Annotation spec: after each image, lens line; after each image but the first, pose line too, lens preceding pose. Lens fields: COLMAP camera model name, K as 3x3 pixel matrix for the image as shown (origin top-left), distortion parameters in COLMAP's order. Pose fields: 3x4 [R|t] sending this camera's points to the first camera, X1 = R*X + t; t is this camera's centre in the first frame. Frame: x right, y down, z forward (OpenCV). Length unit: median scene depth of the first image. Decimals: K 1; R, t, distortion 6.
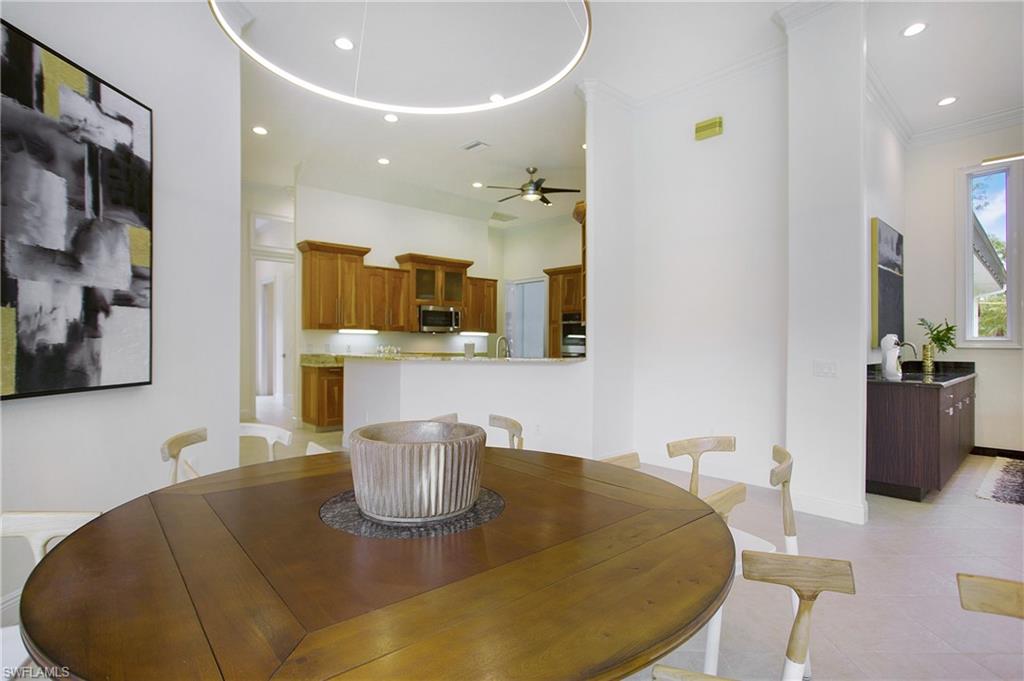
lens RADIAL K [[557.2, 0, 512.0], [0, 557.2, 340.5], [0, 0, 1]] dist [0.000706, 0.000334]
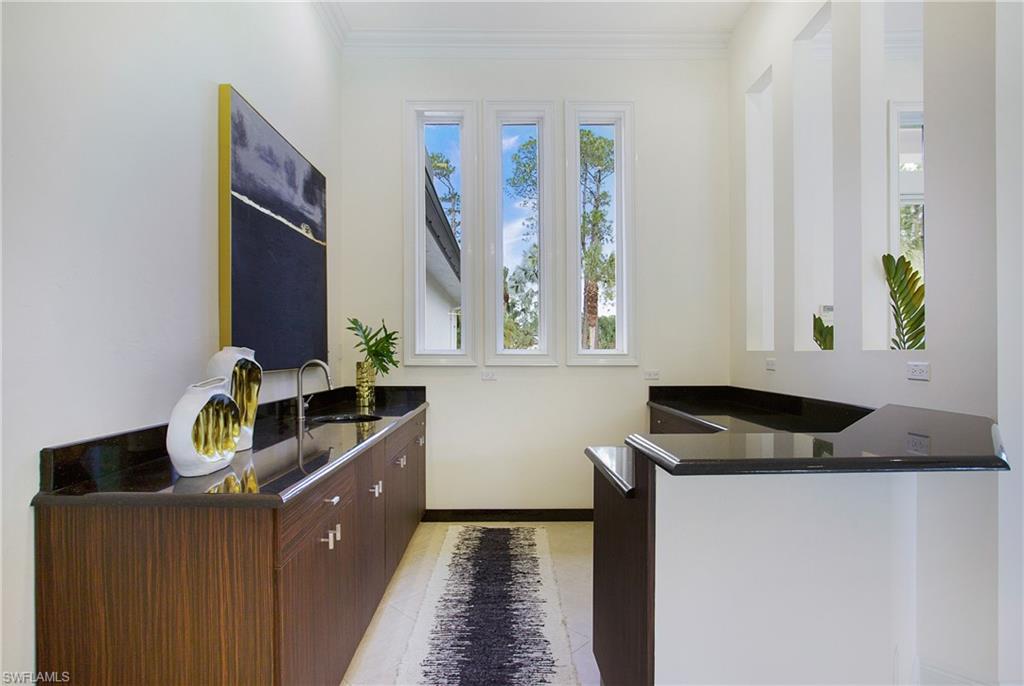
lens RADIAL K [[507.9, 0, 512.0], [0, 507.9, 343.0], [0, 0, 1]] dist [0.000086, -0.000002]
pose [[0.708333, 0.005039, 0.705861, 0.468808], [-0.000768, 0.999979, -0.006368, -0.009918], [-0.705878, 0.003969, 0.708322, 0.489095]]
